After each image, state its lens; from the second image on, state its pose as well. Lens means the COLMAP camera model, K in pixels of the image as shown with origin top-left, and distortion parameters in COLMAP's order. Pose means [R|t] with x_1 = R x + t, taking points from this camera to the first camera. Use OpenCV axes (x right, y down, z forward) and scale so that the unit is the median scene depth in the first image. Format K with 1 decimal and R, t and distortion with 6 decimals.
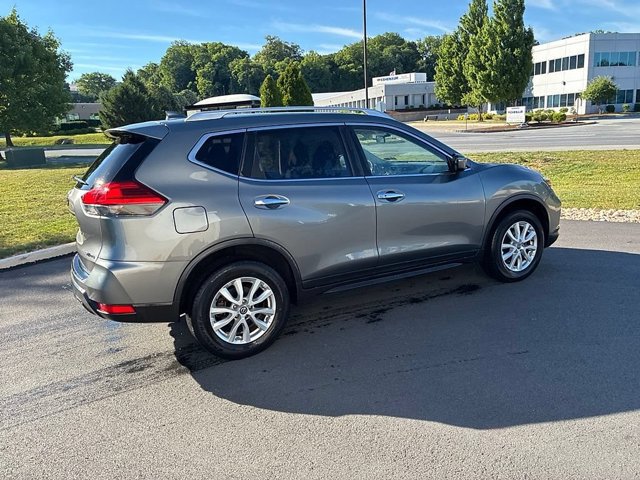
lens RADIAL K [[484.1, 0, 324.9], [0, 484.1, 237.7], [0, 0, 1]] dist [0.038399, -0.053184]
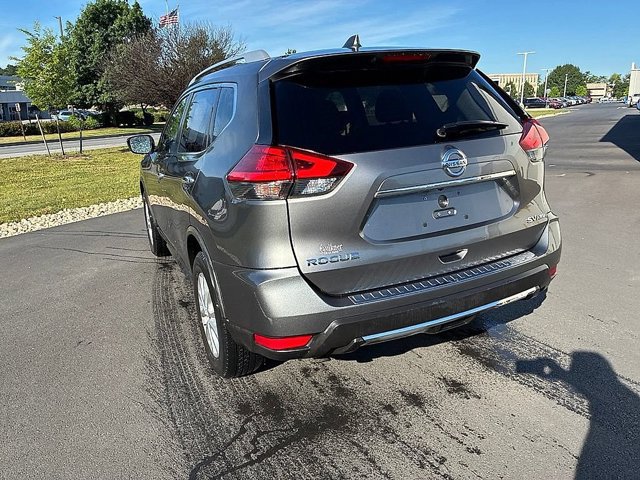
lens RADIAL K [[484.1, 0, 325.7], [0, 484.1, 244.4], [0, 0, 1]] dist [0.038399, -0.053184]
pose [[0.048939, -0.218642, 0.974577, -0.230463], [0.263733, 0.943945, 0.198527, -0.029532], [-0.963353, 0.247313, 0.103859, 0.230817]]
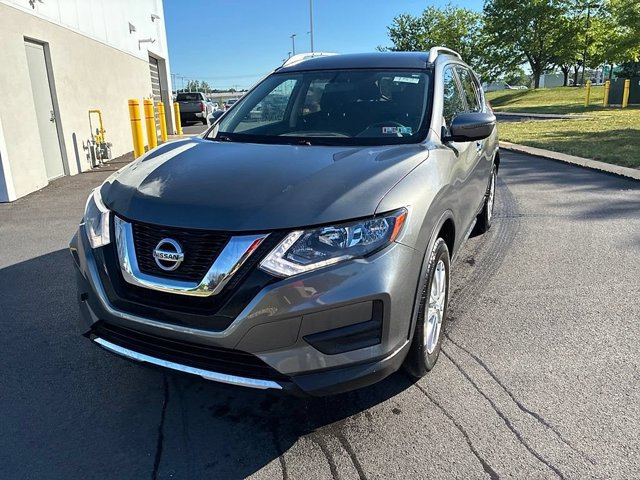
lens RADIAL K [[484.1, 0, 320.4], [0, 484.1, 241.4], [0, 0, 1]] dist [0.038399, -0.053184]
pose [[-0.785527, 0.262225, -0.560522, 0.158572], [-0.055536, 0.872254, 0.485890, -0.095847], [0.616330, 0.412809, -0.670616, 0.429096]]
